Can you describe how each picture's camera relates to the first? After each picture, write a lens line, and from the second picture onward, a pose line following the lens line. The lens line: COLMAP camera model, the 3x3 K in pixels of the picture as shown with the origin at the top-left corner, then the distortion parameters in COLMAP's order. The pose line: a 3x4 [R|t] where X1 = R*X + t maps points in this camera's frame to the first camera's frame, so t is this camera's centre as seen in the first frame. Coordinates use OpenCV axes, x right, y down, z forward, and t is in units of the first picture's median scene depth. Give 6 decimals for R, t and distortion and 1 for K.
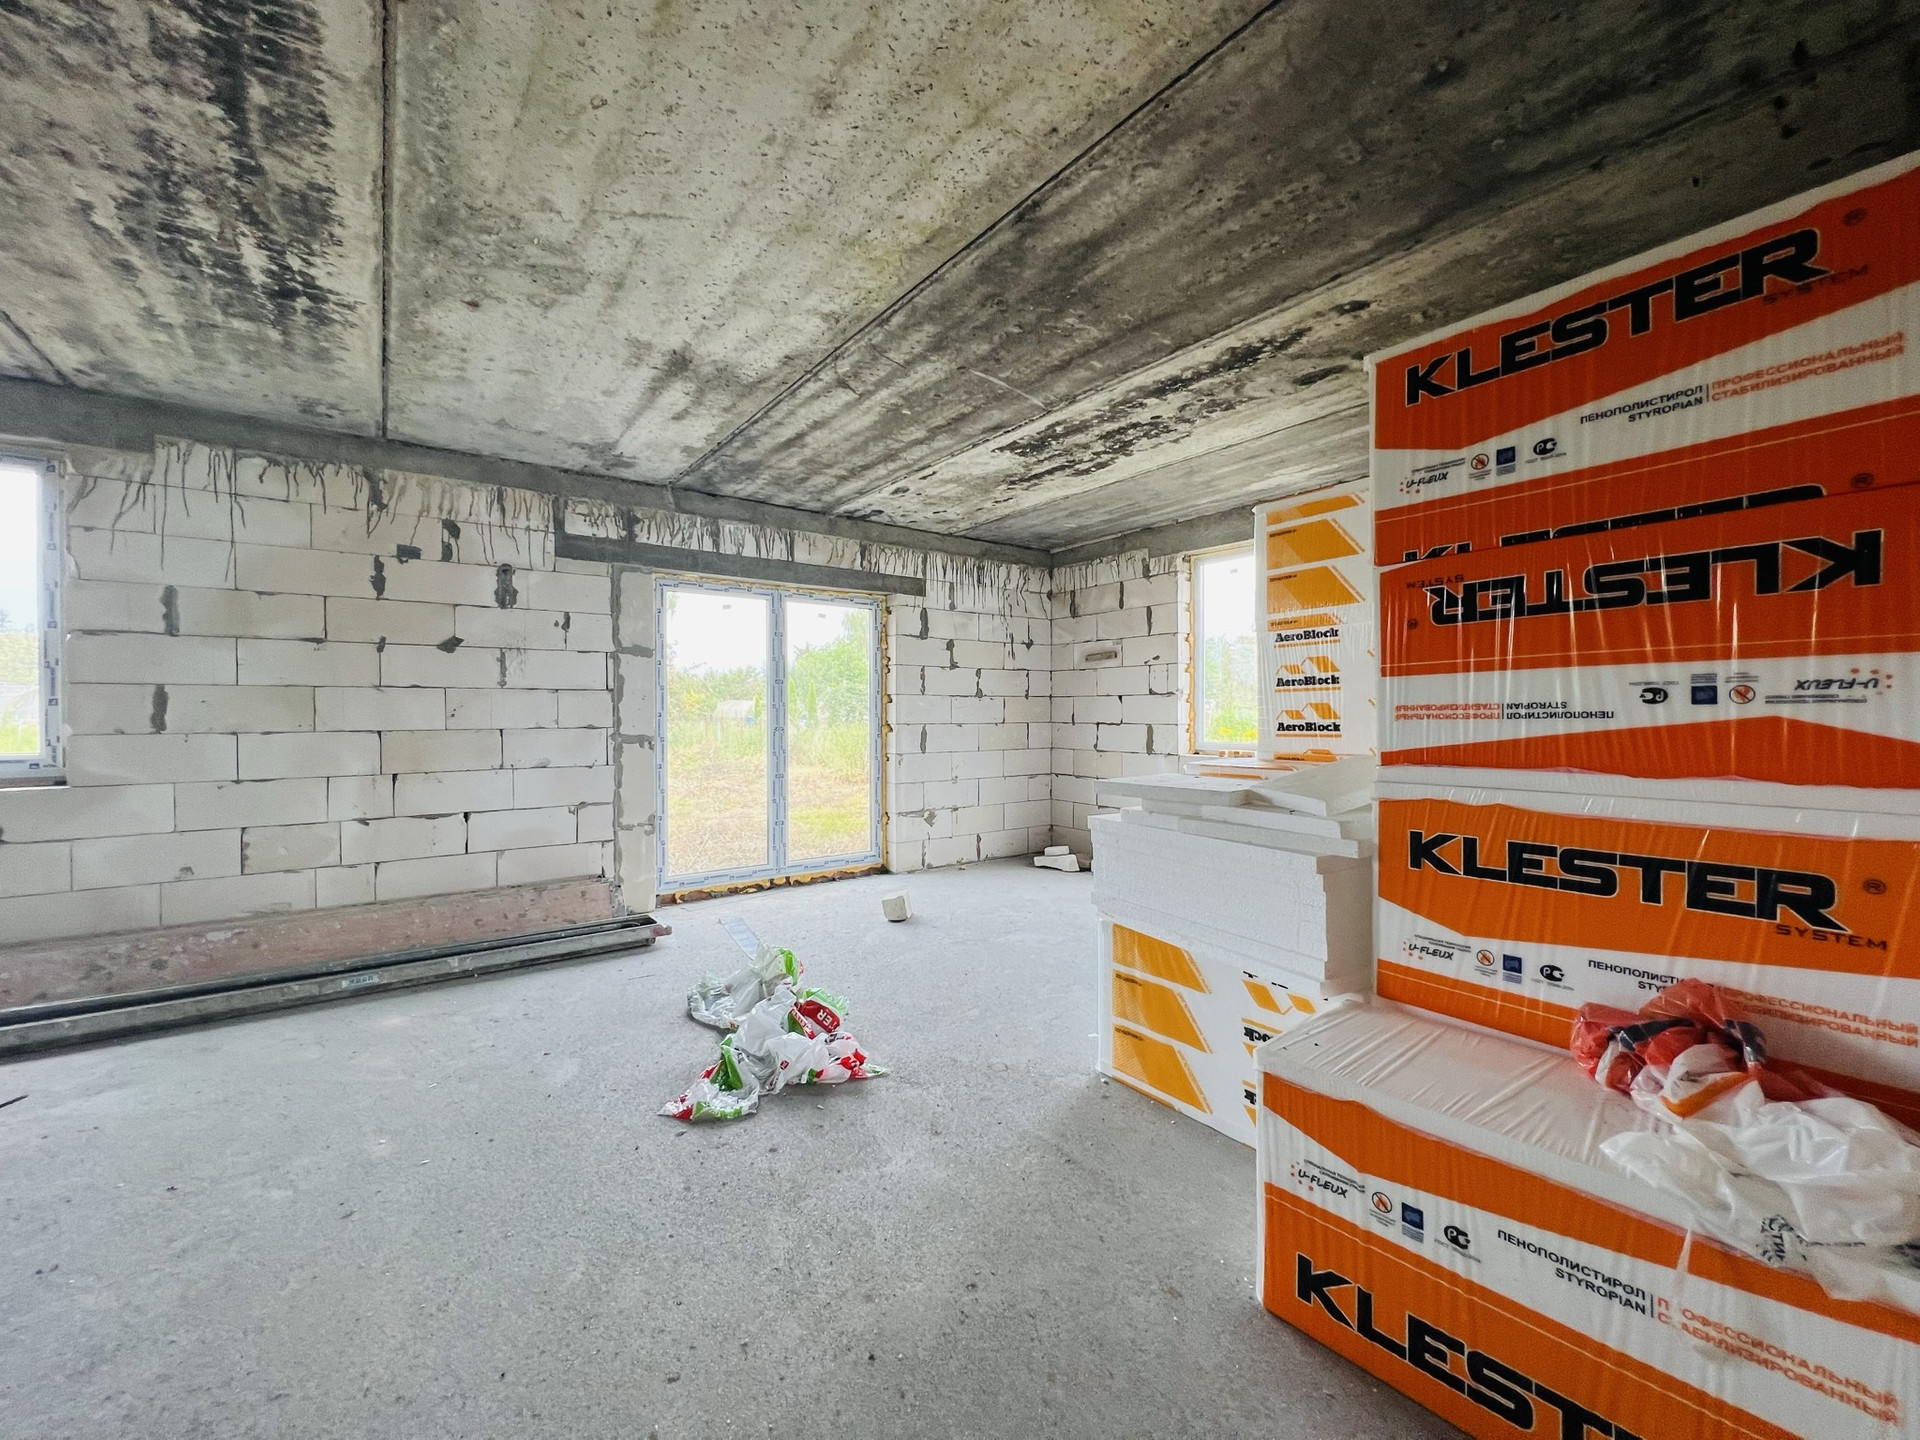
lens RADIAL K [[767.5, 0, 956.9], [0, 767.5, 717.8], [0, 0, 1]] dist [-0.002029, -0.000009]
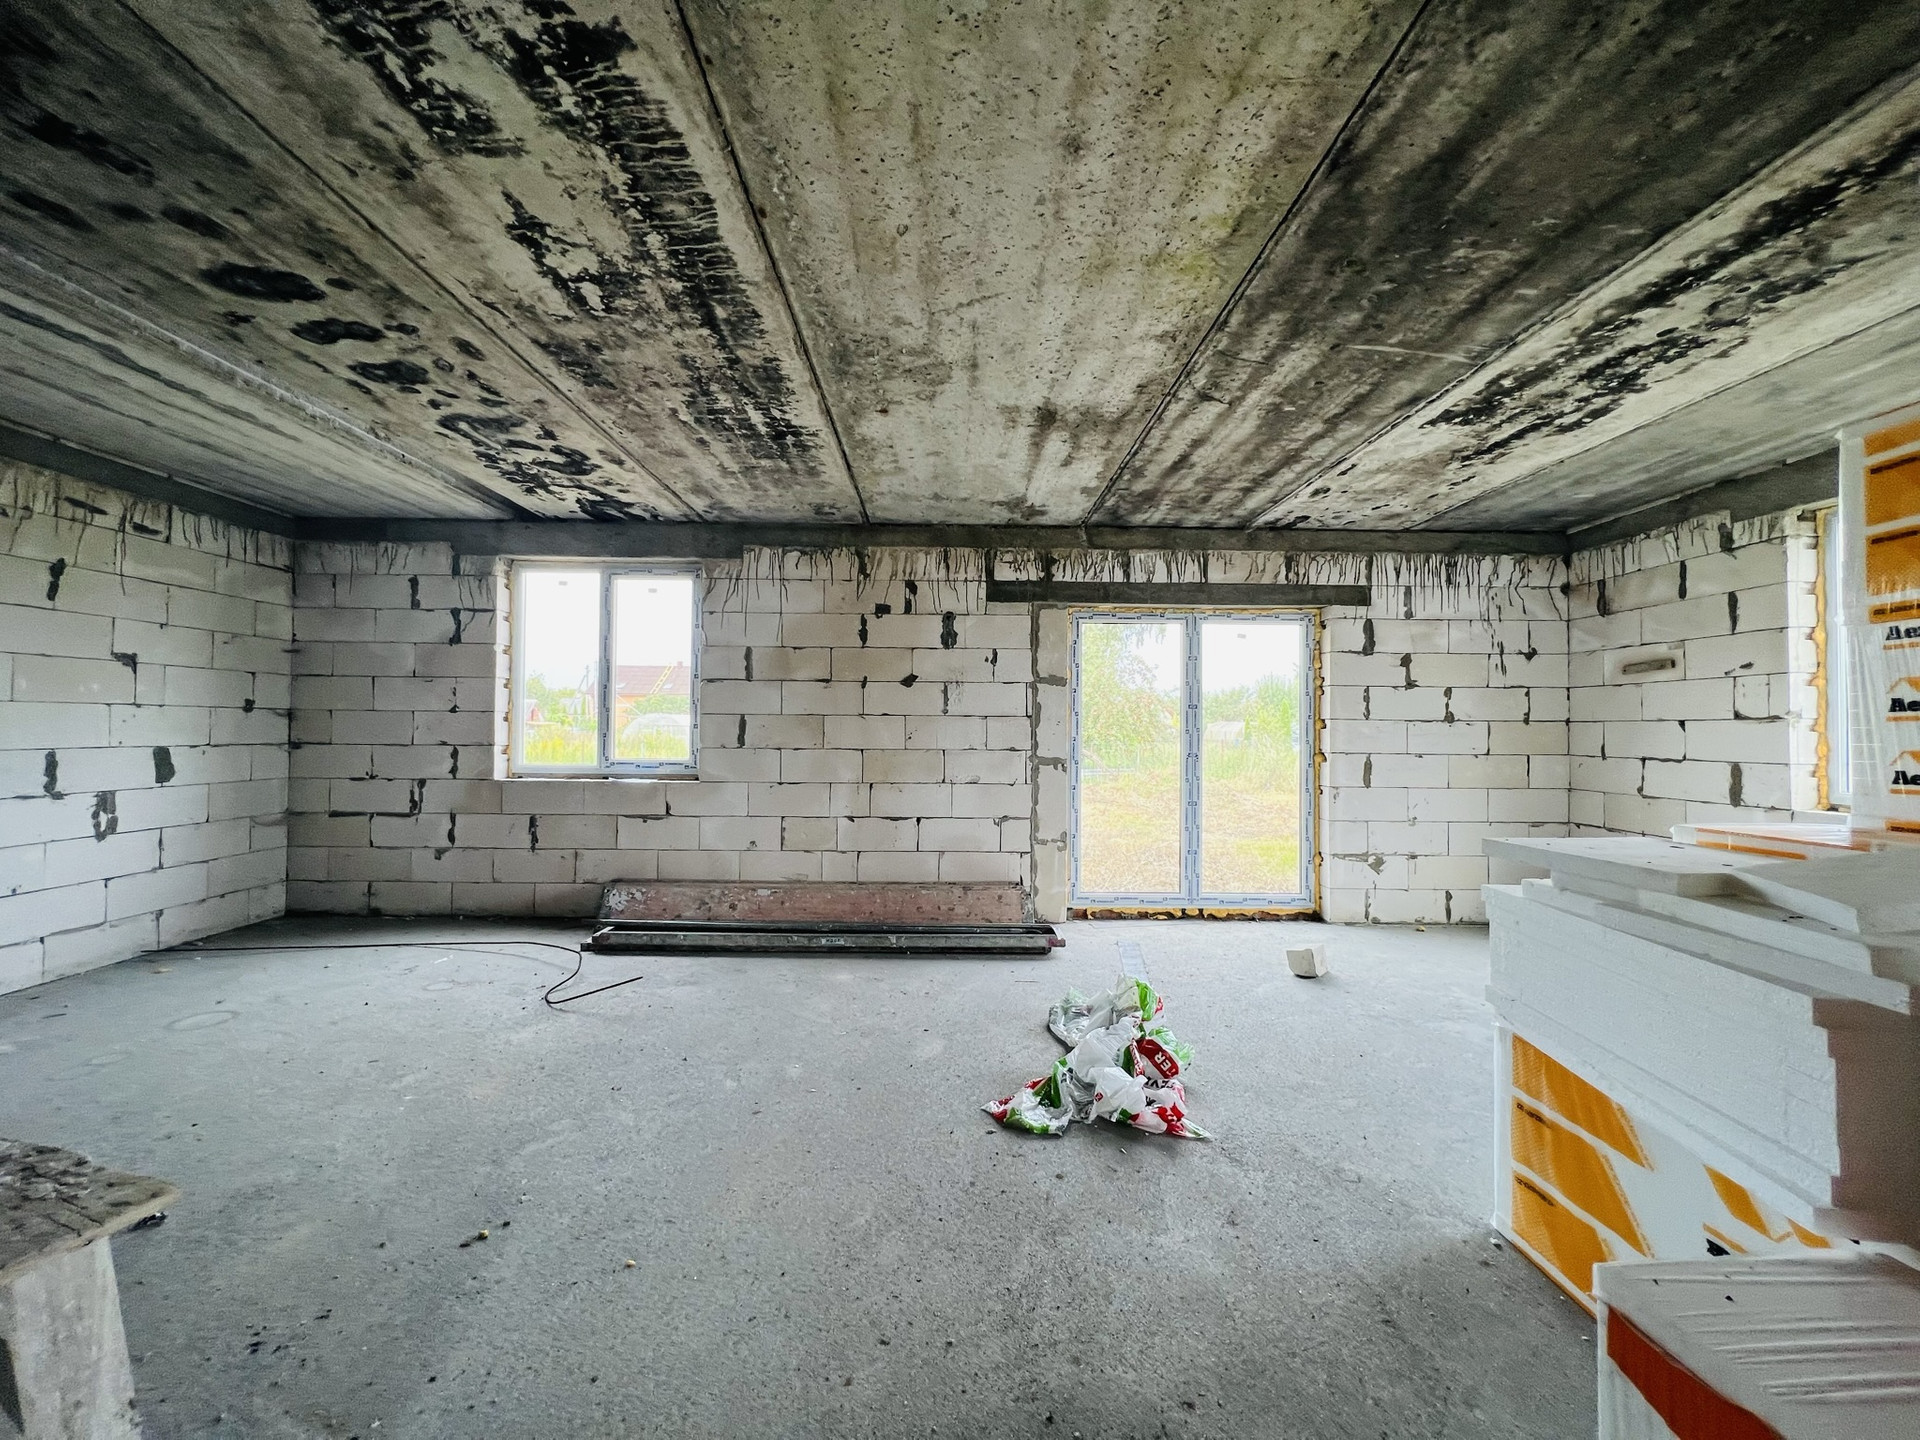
lens RADIAL K [[767.5, 0, 956.9], [0, 767.5, 717.8], [0, 0, 1]] dist [-0.002029, -0.000009]
pose [[0.809188, -0.001316, -0.587548, 0.148778], [-0.014704, 0.999639, -0.022489, -0.009779], [0.587366, 0.026836, 0.808877, 0.052817]]
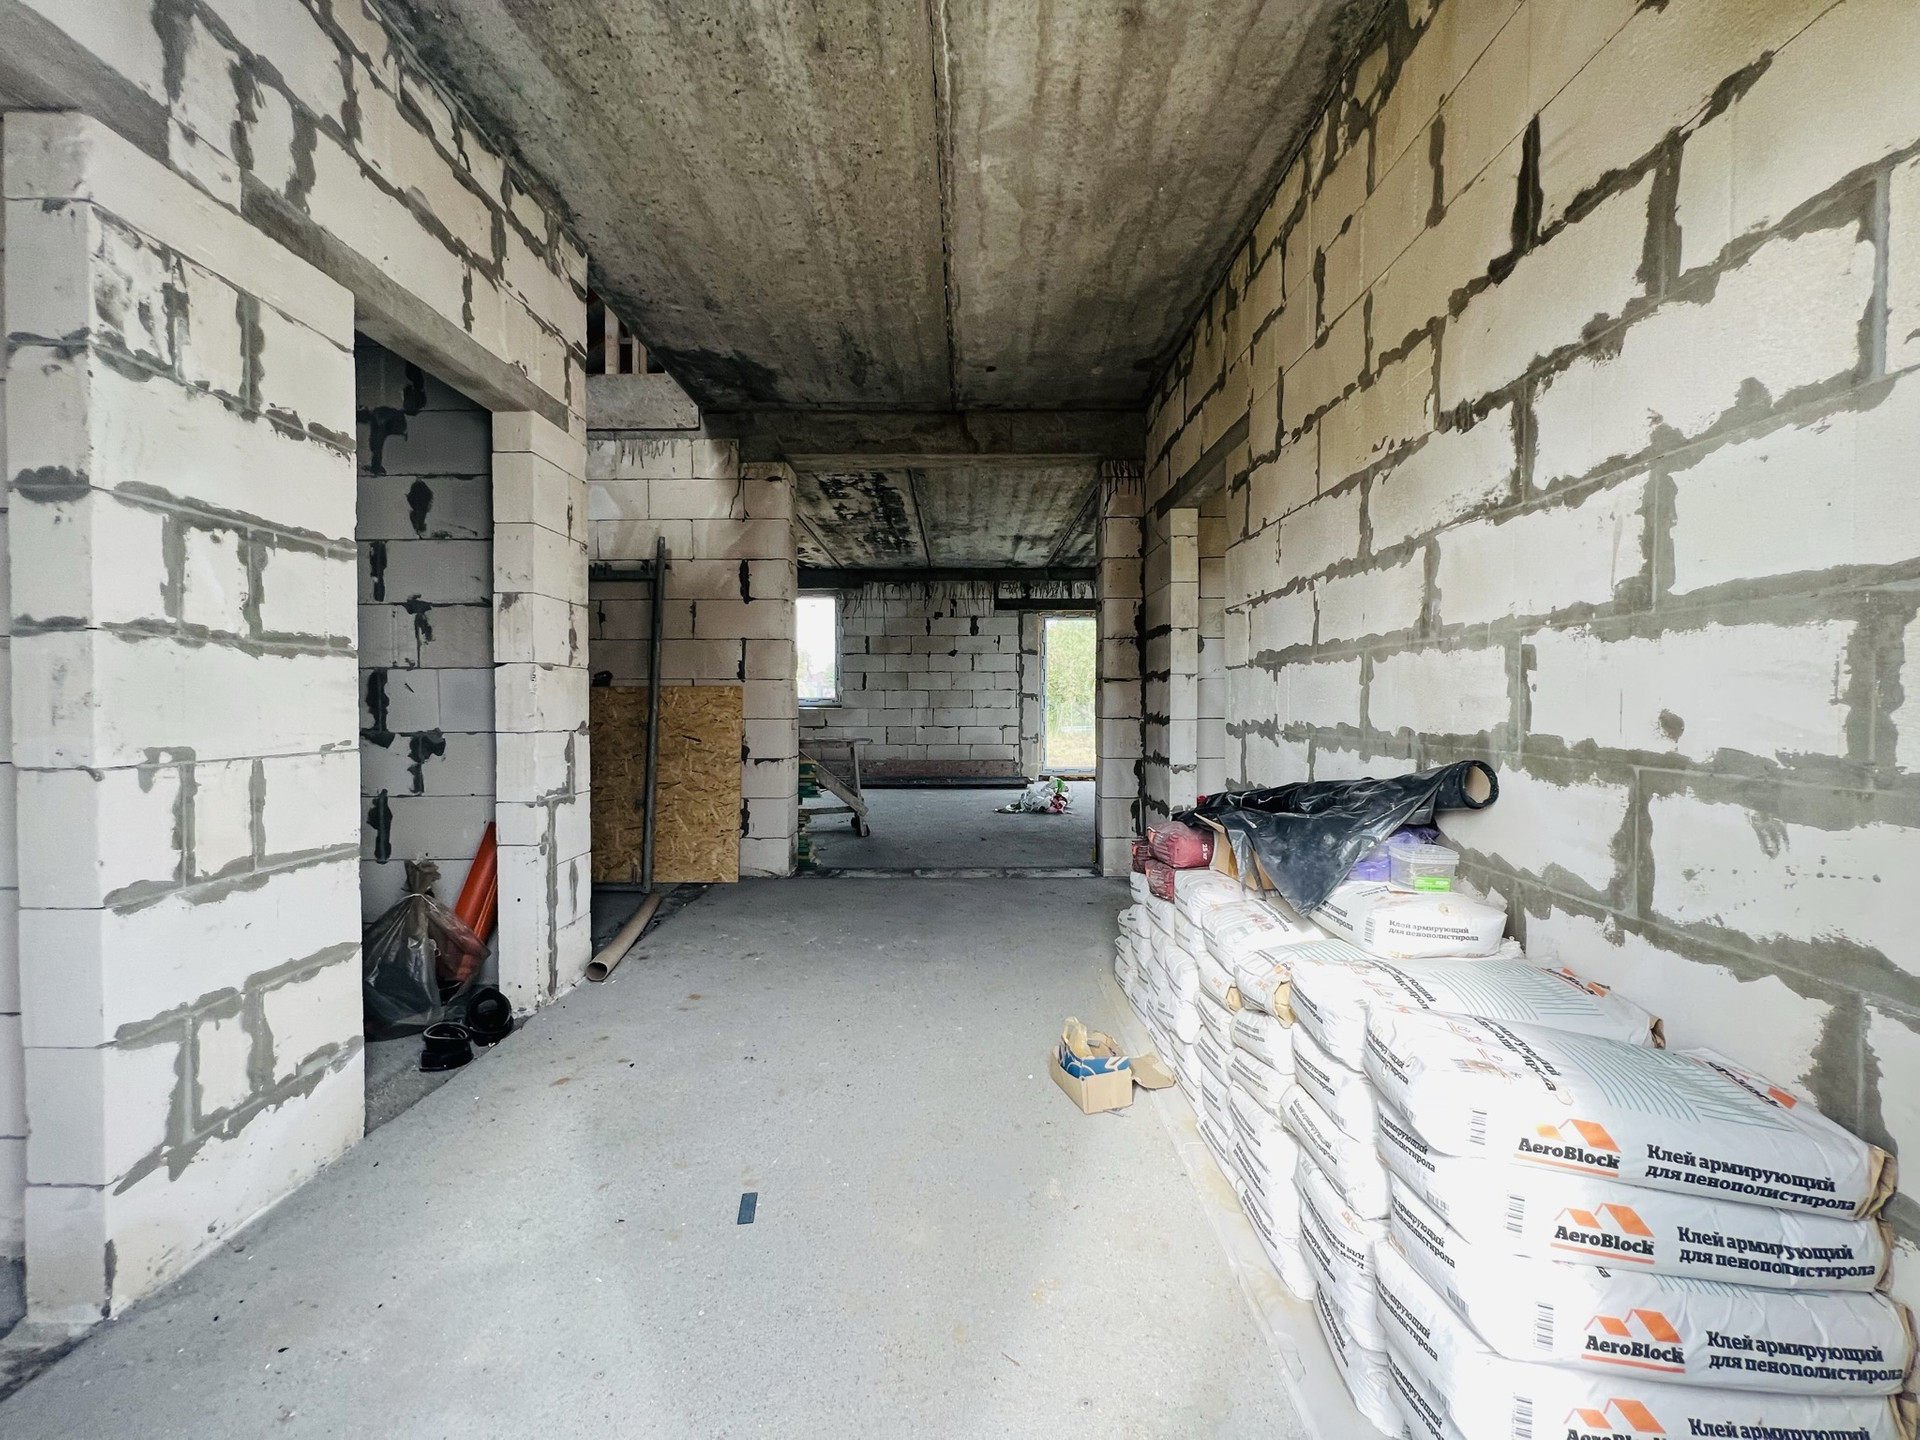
lens RADIAL K [[767.5, 0, 956.9], [0, 767.5, 717.8], [0, 0, 1]] dist [-0.002029, -0.000009]
pose [[0.797445, 0.014112, -0.603227, 0.860641], [-0.004760, 0.999842, 0.017098, 0.069308], [0.603373, -0.010763, 0.797386, -0.968445]]
